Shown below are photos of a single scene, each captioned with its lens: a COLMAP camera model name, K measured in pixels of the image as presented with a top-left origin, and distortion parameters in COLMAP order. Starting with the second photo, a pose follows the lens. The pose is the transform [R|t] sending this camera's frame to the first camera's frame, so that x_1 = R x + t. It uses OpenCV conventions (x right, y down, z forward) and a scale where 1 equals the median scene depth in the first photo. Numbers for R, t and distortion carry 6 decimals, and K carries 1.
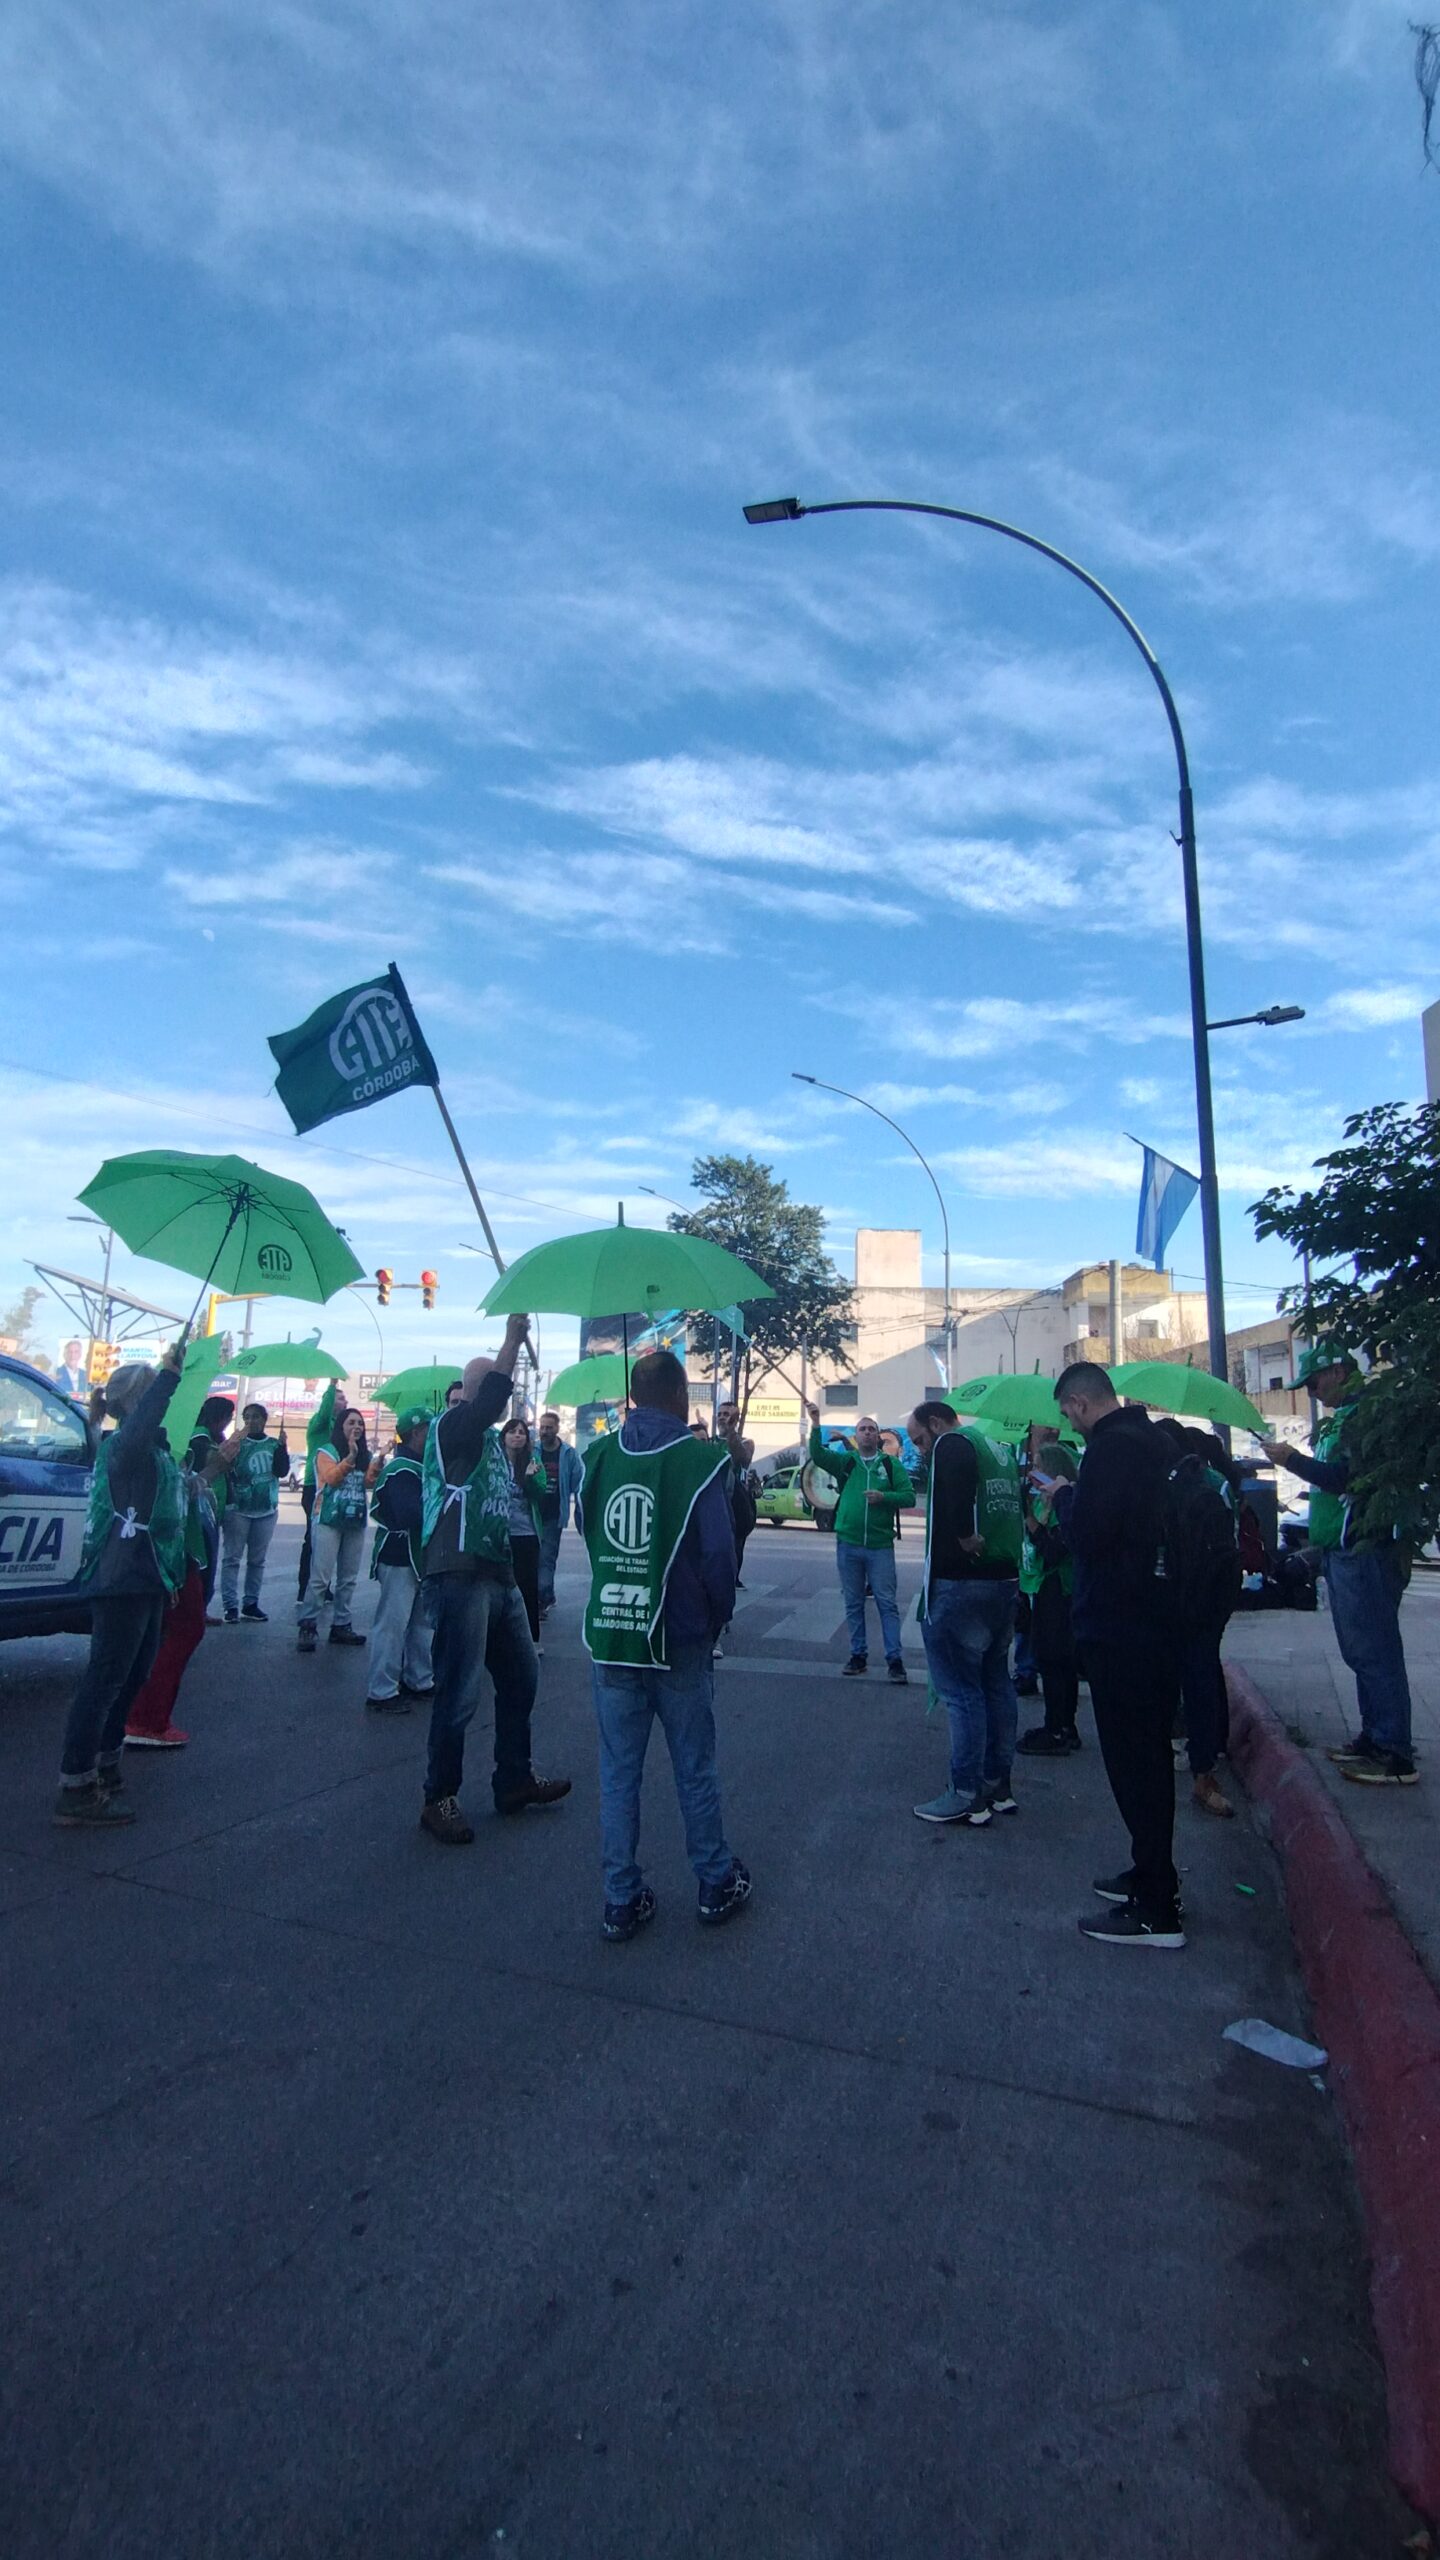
lens RADIAL K [[1137.8, 0, 720.0], [0, 1137.8, 1280.0], [0, 0, 1]] dist [0.001959, -0.000636]
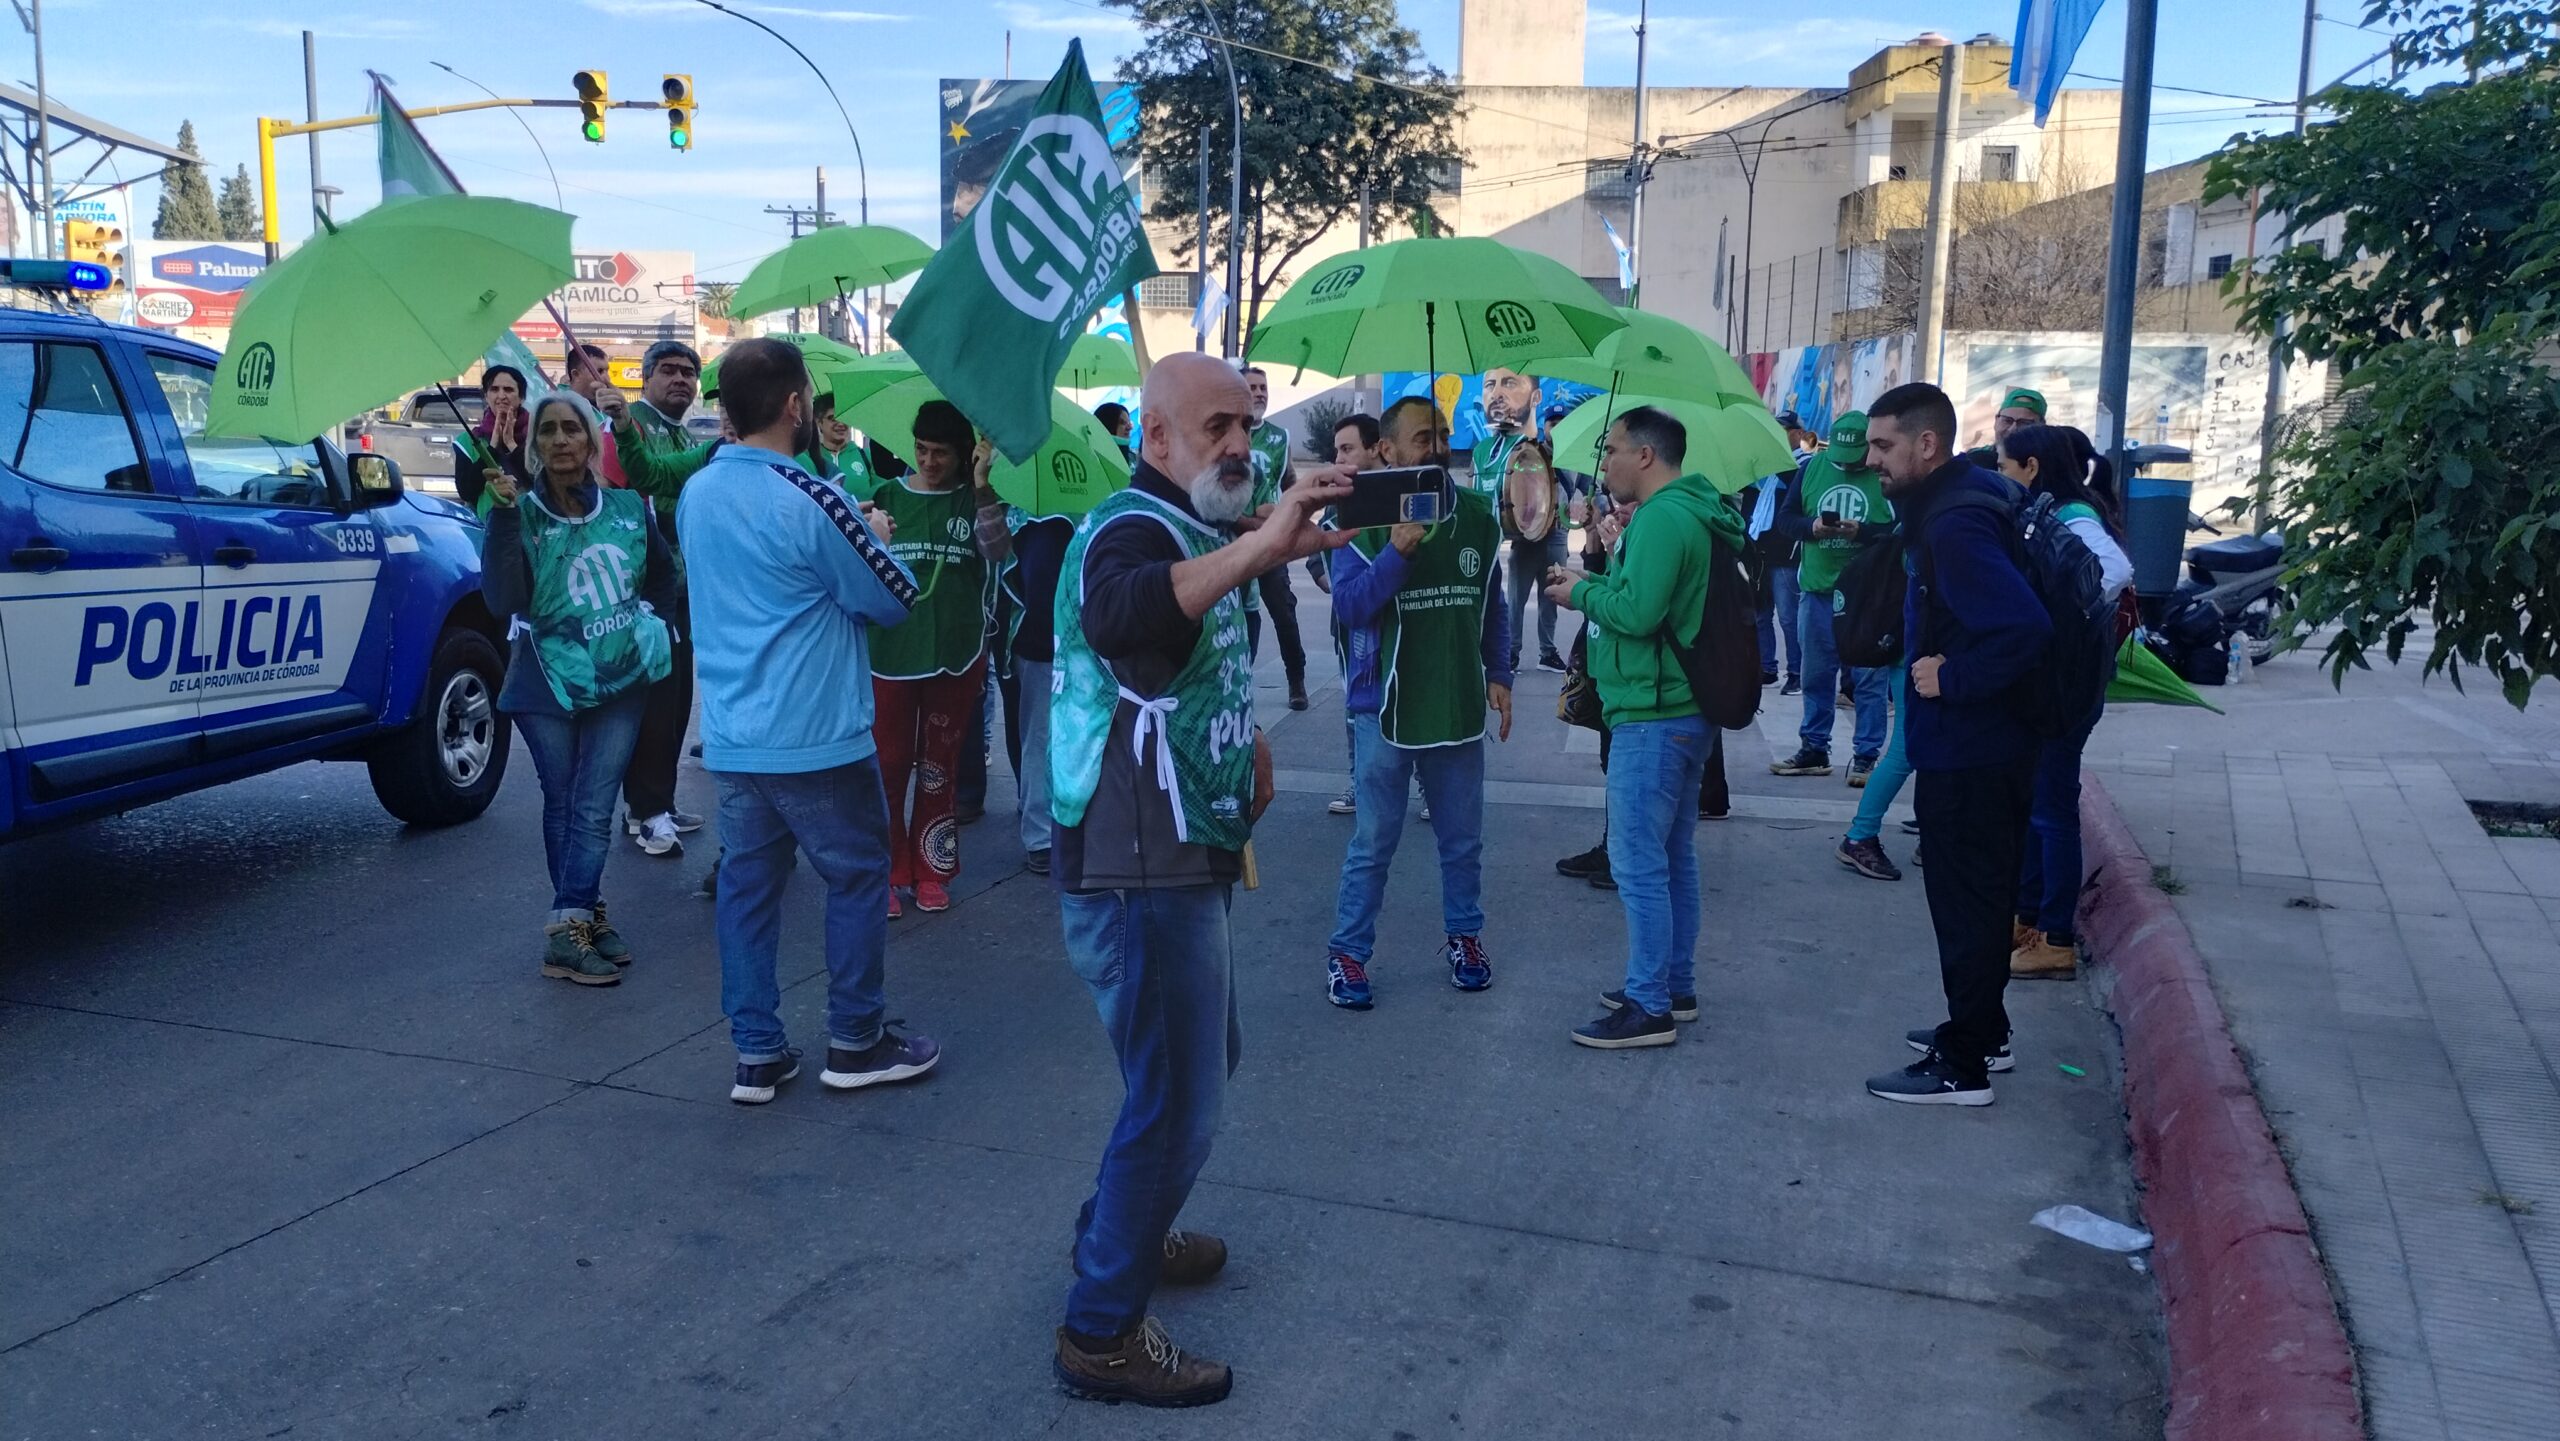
lens RADIAL K [[2064.4, 0, 1280.0], [0, 2064.4, 720.5], [0, 0, 1]] dist [0.055943, -0.002625]
pose [[0.999217, -0.014800, 0.036691, -0.090489], [0.003033, 0.953322, 0.301940, -0.086838], [-0.039446, -0.301592, 0.952621, -0.184437]]
